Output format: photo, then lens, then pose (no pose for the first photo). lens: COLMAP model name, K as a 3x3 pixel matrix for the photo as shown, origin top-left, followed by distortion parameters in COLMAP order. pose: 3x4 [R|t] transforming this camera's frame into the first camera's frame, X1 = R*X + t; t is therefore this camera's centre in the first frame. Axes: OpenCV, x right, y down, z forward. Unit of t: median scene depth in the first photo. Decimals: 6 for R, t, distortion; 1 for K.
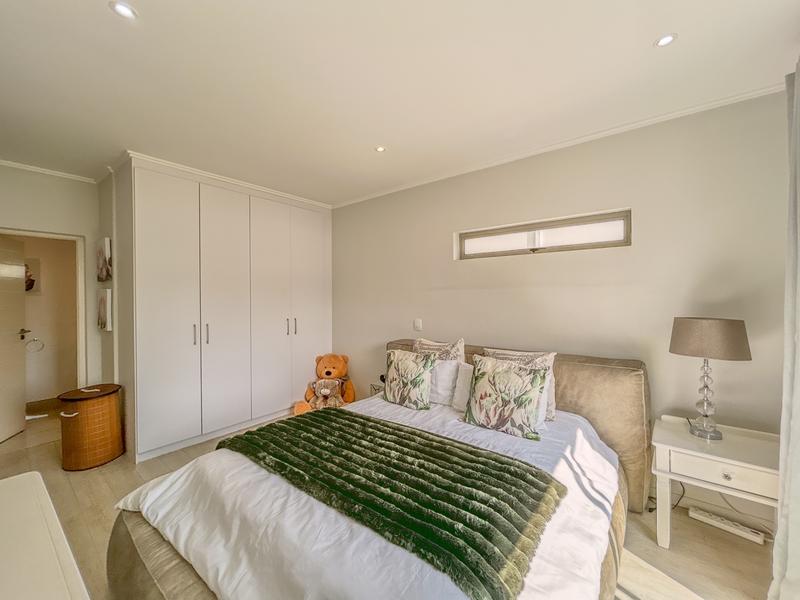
lens RADIAL K [[322.0, 0, 398.6], [0, 322.0, 300.3], [0, 0, 1]] dist [-0.002309, 0.000276]
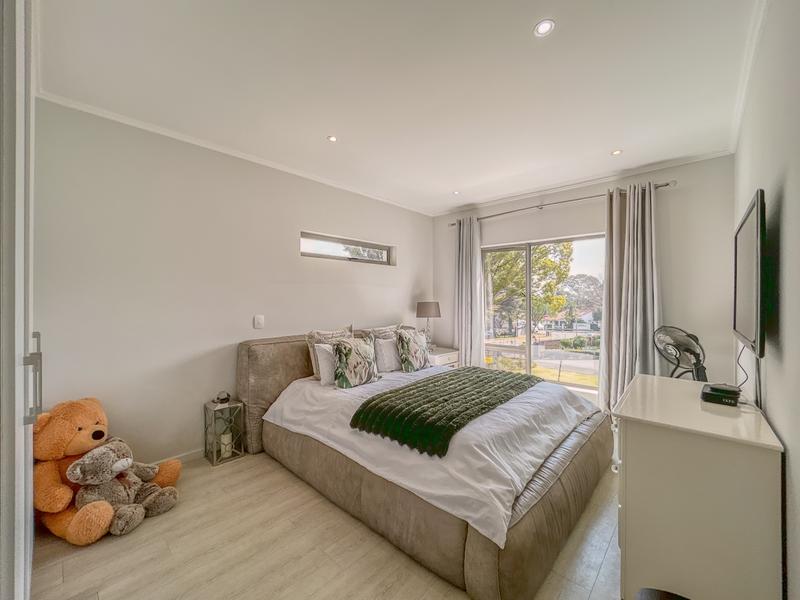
lens RADIAL K [[322.0, 0, 398.4], [0, 322.0, 297.2], [0, 0, 1]] dist [-0.002309, 0.000276]
pose [[0.070916, -0.011434, 0.997417, -1.156583], [-0.003338, 0.999926, 0.011700, -0.003087], [-0.997477, -0.004159, 0.070873, 0.794658]]
